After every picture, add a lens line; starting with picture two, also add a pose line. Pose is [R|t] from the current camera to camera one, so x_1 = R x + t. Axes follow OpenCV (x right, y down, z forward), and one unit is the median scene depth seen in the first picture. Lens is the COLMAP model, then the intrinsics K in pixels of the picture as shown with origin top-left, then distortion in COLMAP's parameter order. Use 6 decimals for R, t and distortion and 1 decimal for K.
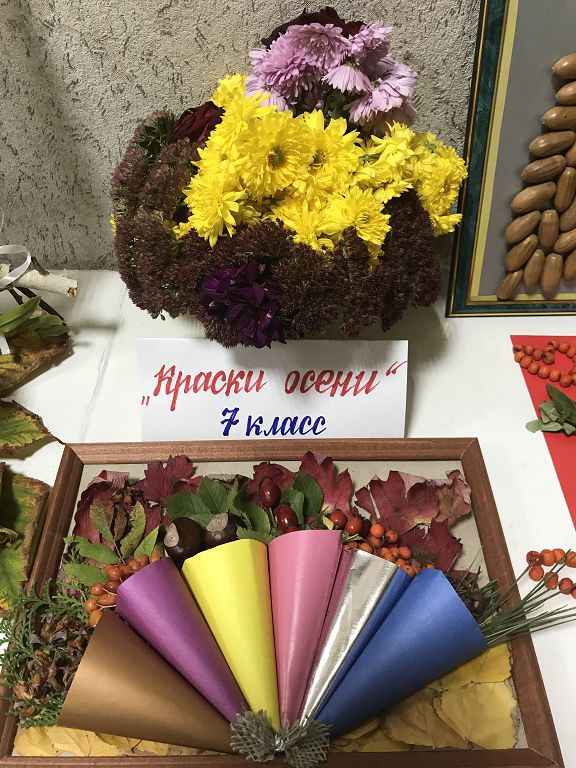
lens RADIAL K [[628.7, 0, 283.0], [0, 628.7, 384.6], [0, 0, 1]] dist [0.028853, -0.036168]
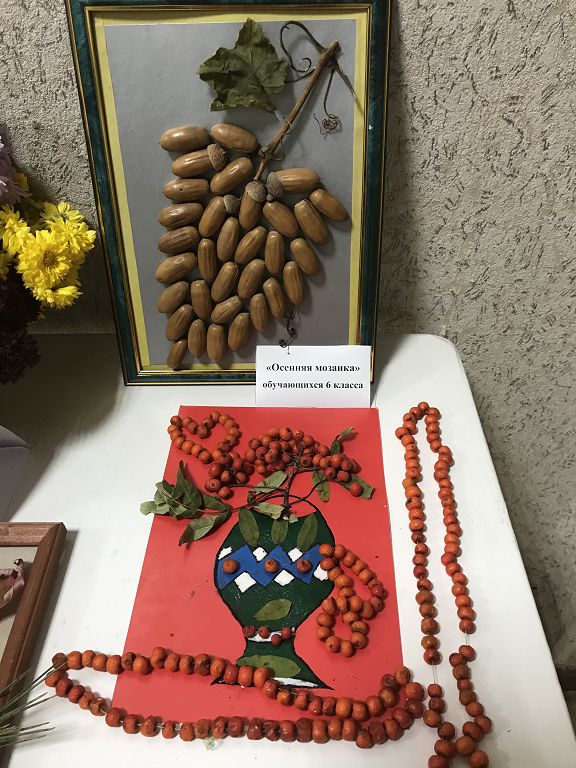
lens RADIAL K [[628.7, 0, 287.3], [0, 628.7, 384.7], [0, 0, 1]] dist [0.028853, -0.036168]
pose [[0.999830, 0.007608, -0.016805, 0.672710], [-0.008492, 0.998546, -0.053232, -0.076450], [0.016376, 0.053366, 0.998441, 0.049706]]
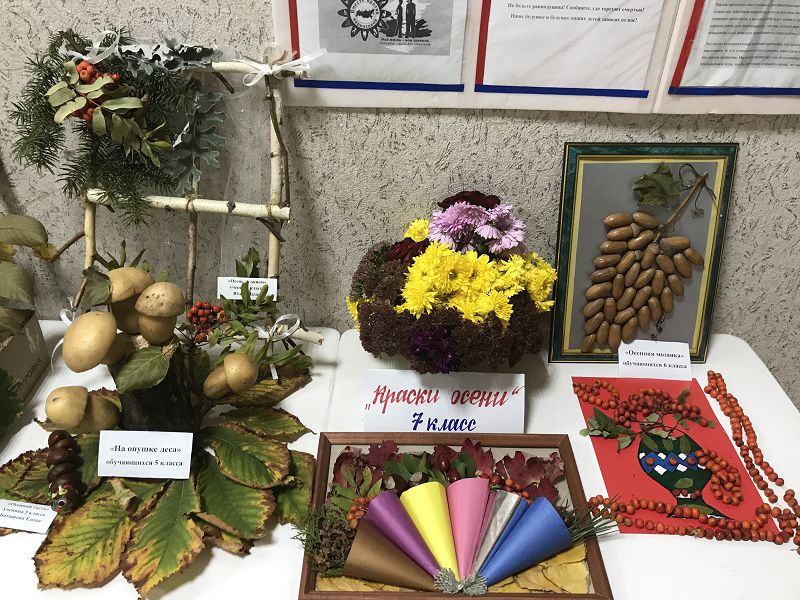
lens RADIAL K [[654.9, 0, 392.1], [0, 654.9, 298.6], [0, 0, 1]] dist [0.028853, -0.036168]
pose [[0.999791, 0.019201, -0.007044, -0.149411], [-0.020256, 0.977162, -0.211529, 0.112062], [0.002822, 0.211627, 0.977346, -0.770100]]
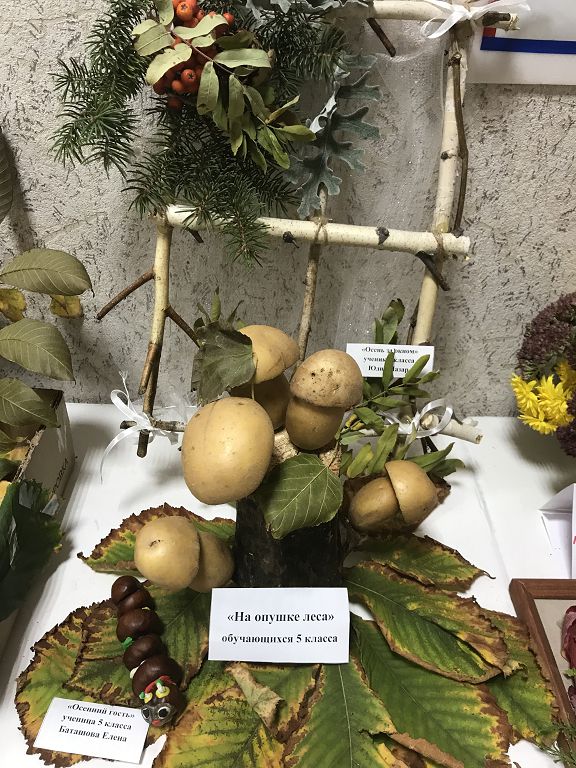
lens RADIAL K [[628.7, 0, 281.8], [0, 628.7, 386.6], [0, 0, 1]] dist [0.028853, -0.036168]
pose [[0.999662, 0.025528, -0.004846, -0.752271], [-0.025984, 0.982029, -0.186932, -0.019560], [-0.000013, 0.186995, 0.982361, -0.145163]]
